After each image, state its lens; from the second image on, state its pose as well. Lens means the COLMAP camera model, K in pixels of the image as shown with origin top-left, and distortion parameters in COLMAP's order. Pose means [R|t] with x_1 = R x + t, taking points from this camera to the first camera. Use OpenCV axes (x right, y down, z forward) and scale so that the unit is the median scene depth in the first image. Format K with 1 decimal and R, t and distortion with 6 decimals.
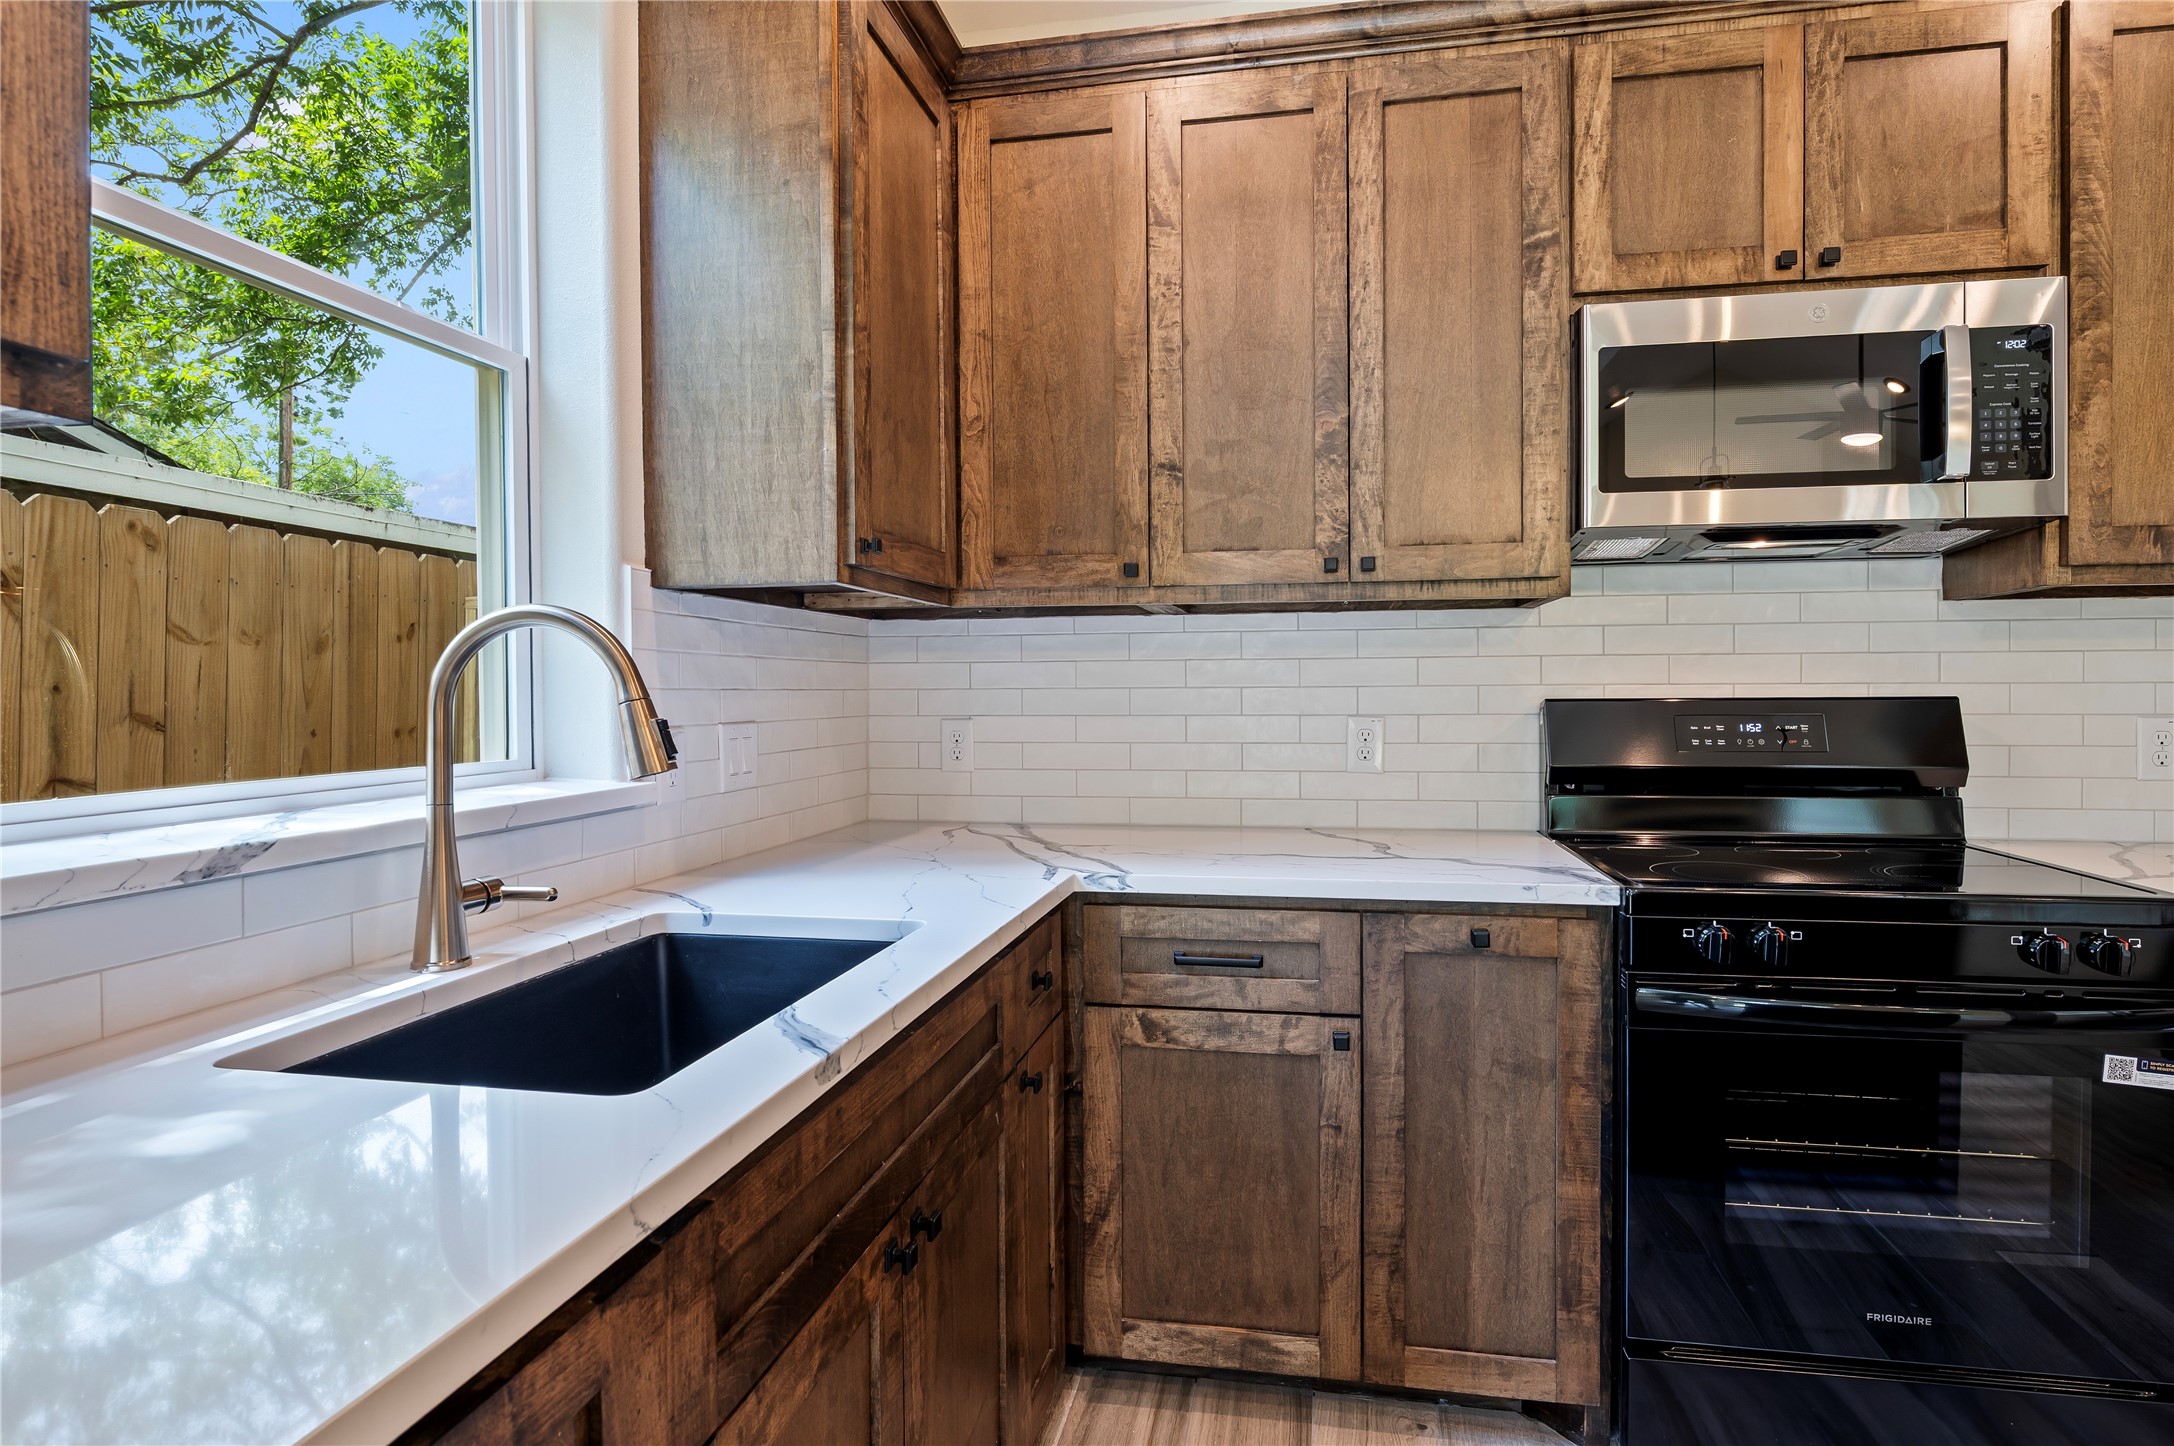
lens RADIAL K [[1036.4, 0, 1112.7], [0, 1036.4, 716.3], [0, 0, 1]] dist [-0.005508, -0.000528]
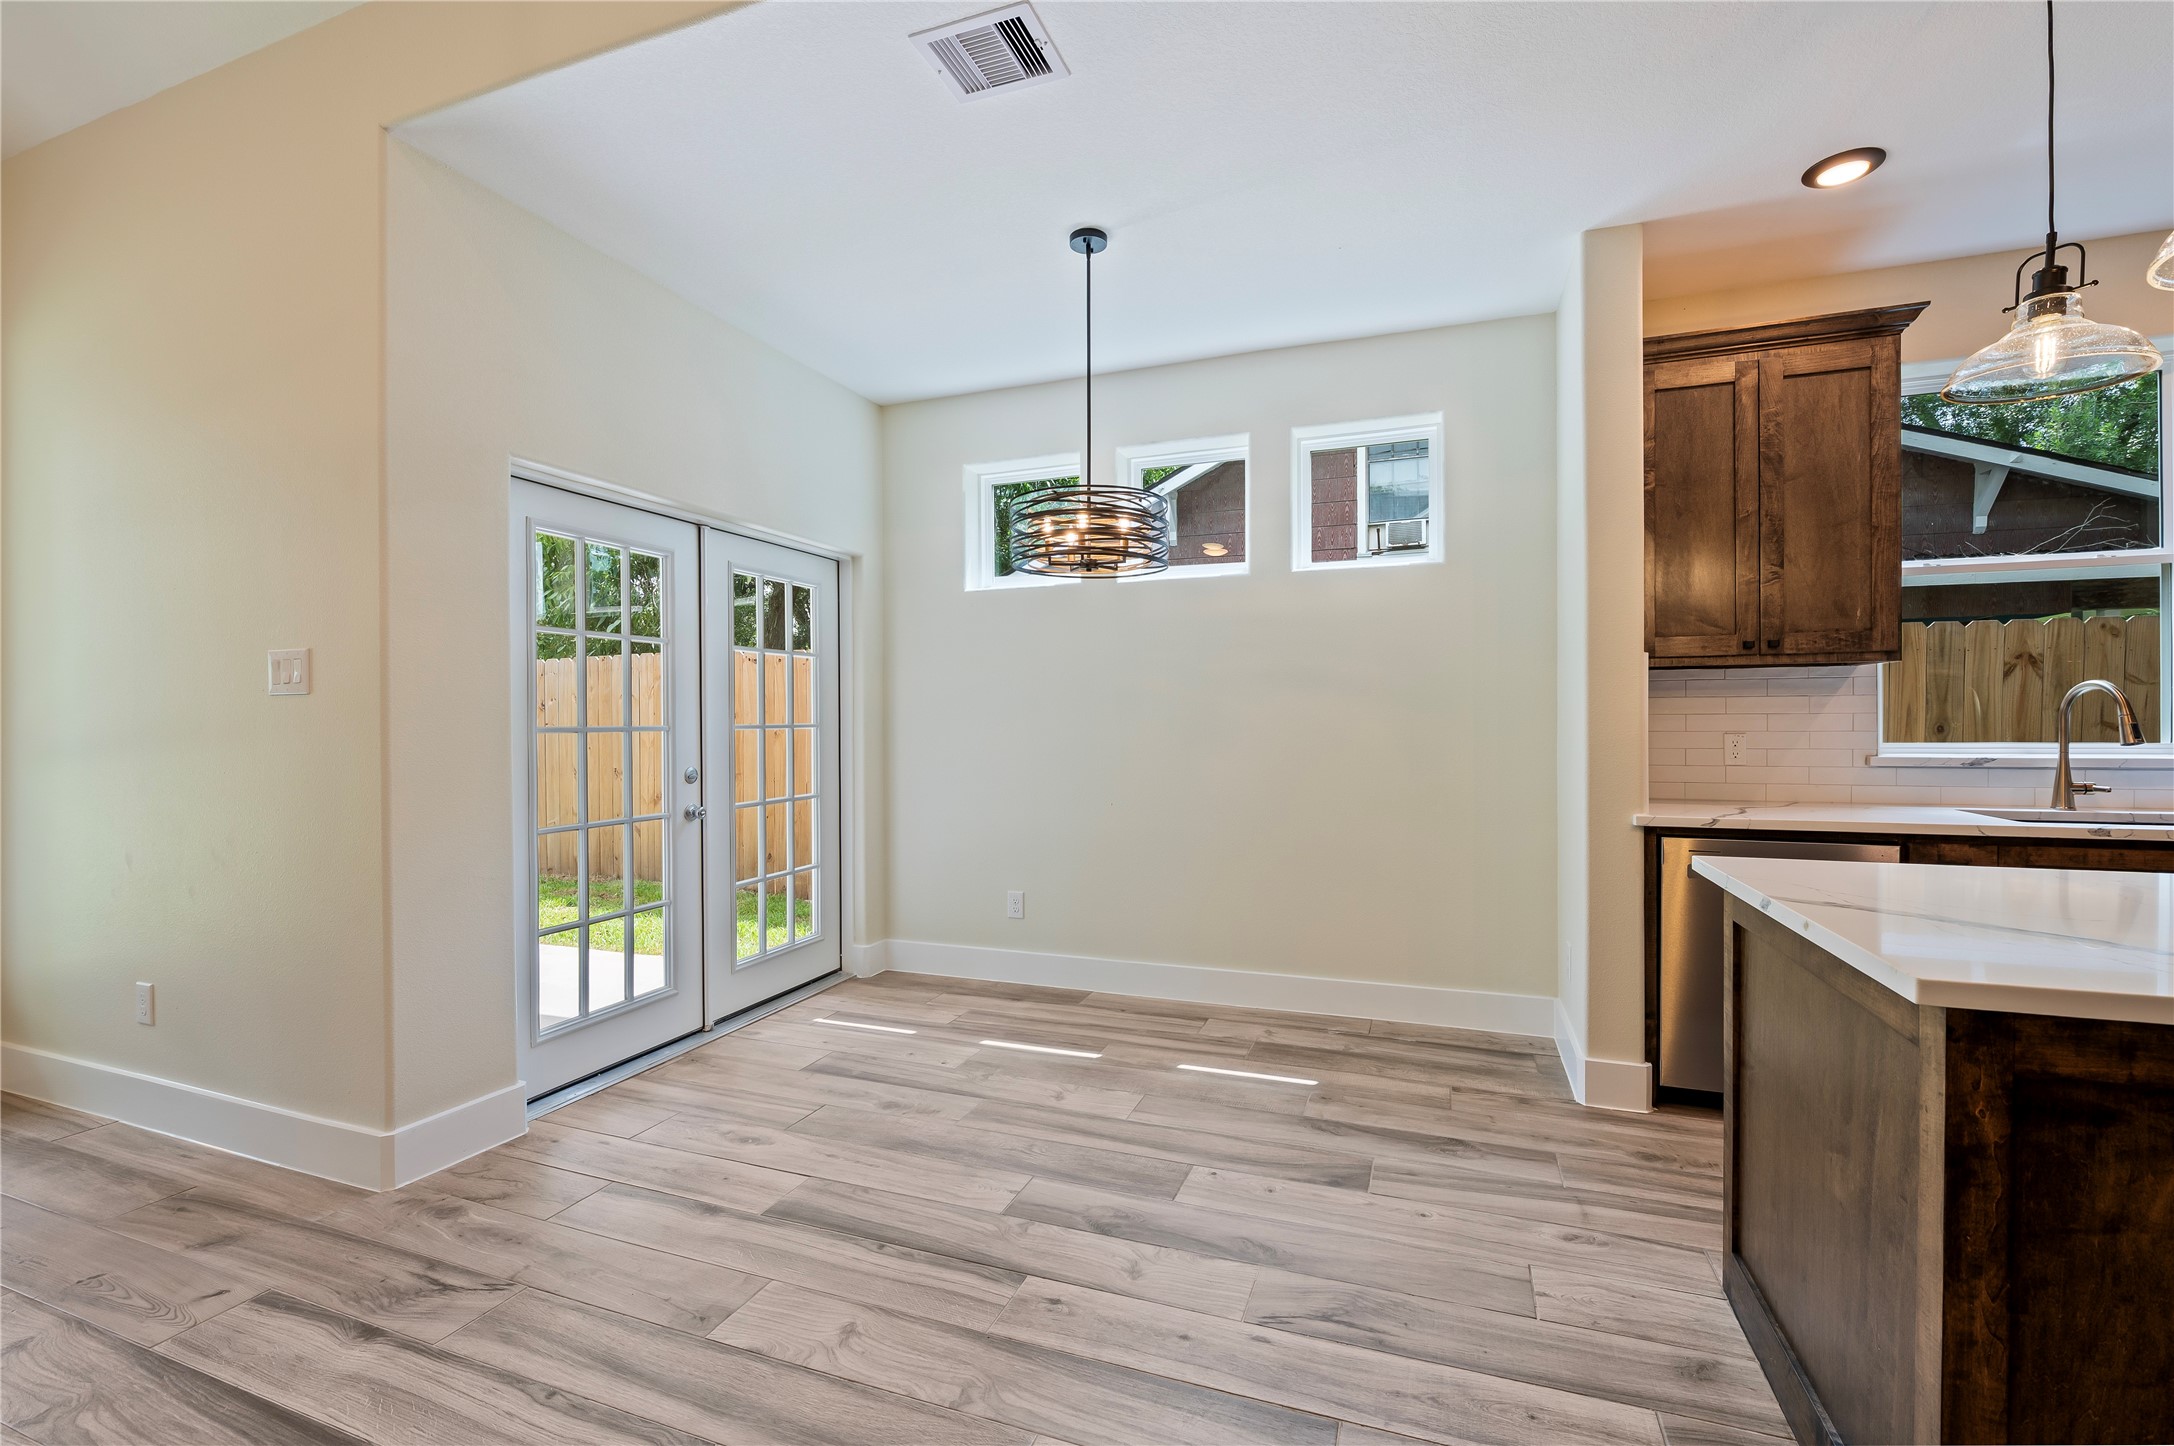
lens RADIAL K [[925.2, 0, 1092.3], [0, 925.2, 721.3], [0, 0, 1]] dist [-0.007487, -0.001692]
pose [[-0.182889, 0.008203, -0.983099, 1.532429], [-0.007697, 0.999923, 0.009775, -0.008744], [0.983103, 0.009354, -0.182812, -0.784769]]
